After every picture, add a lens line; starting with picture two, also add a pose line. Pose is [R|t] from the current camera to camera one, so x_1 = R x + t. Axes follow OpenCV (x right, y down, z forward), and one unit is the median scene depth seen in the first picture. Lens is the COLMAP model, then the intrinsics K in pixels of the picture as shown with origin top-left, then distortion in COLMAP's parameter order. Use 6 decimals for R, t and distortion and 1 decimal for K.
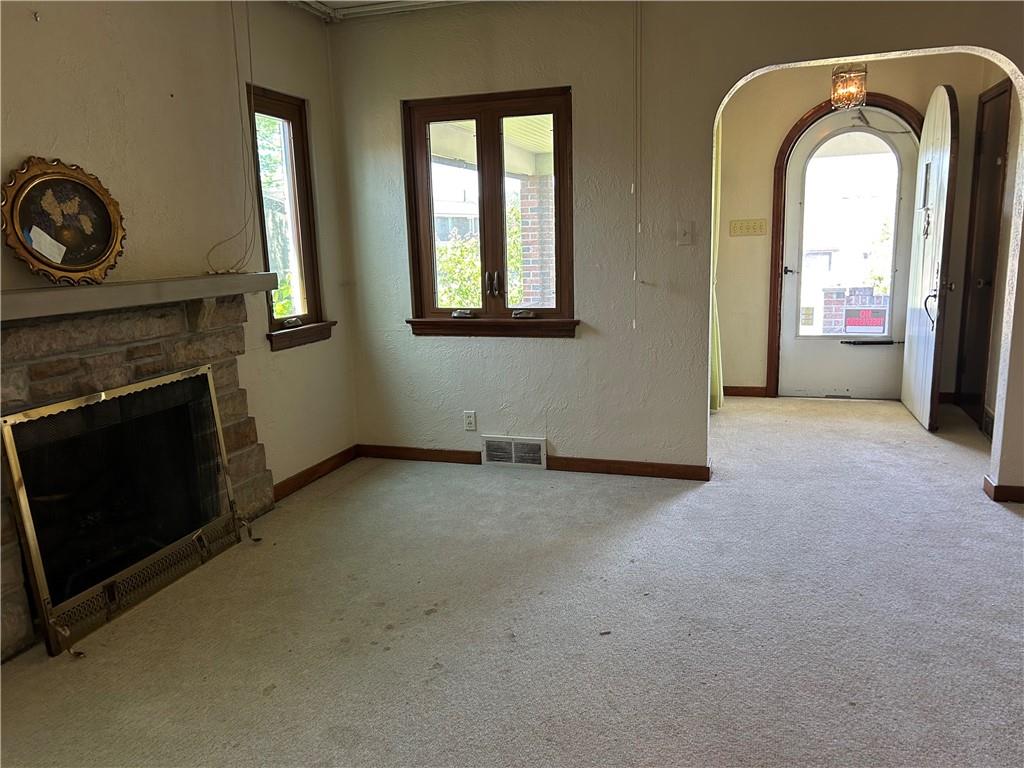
lens RADIAL K [[763.5, 0, 515.0], [0, 763.5, 386.7], [0, 0, 1]] dist [0.028265, -0.032123]
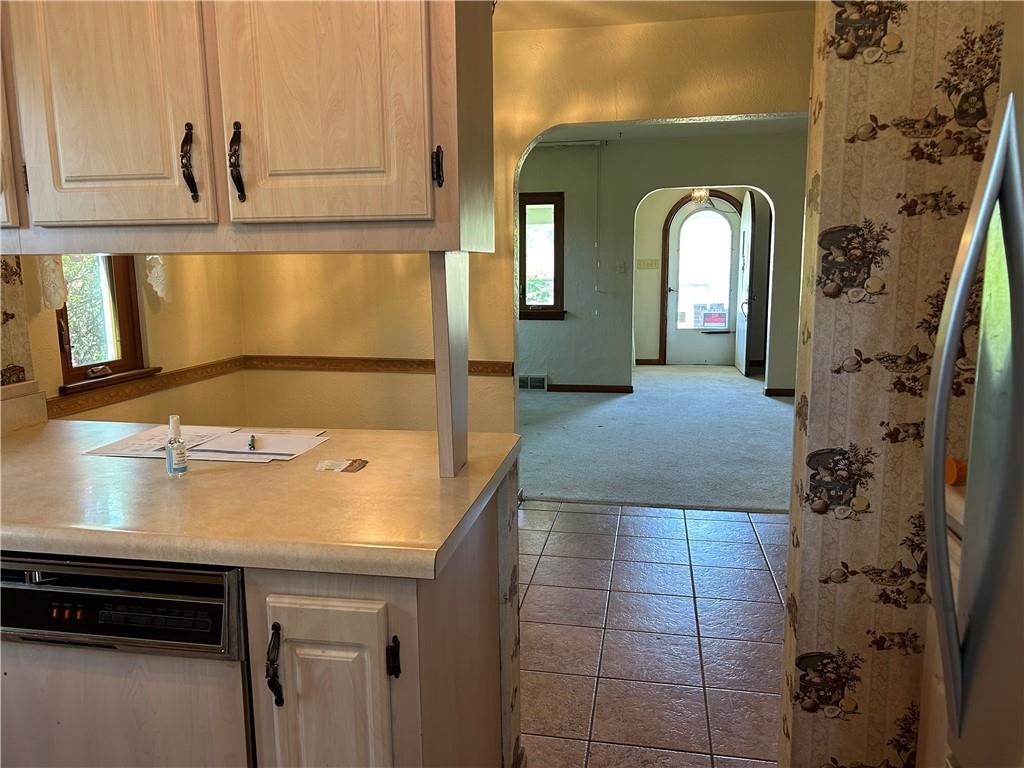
lens RADIAL K [[763.5, 0, 509.8], [0, 763.5, 391.3], [0, 0, 1]] dist [0.028265, -0.032123]
pose [[0.991052, -0.000830, 0.133471, -0.291361], [0.004423, 0.999636, -0.026623, 0.153092], [-0.133401, 0.026975, 0.990695, -0.813200]]
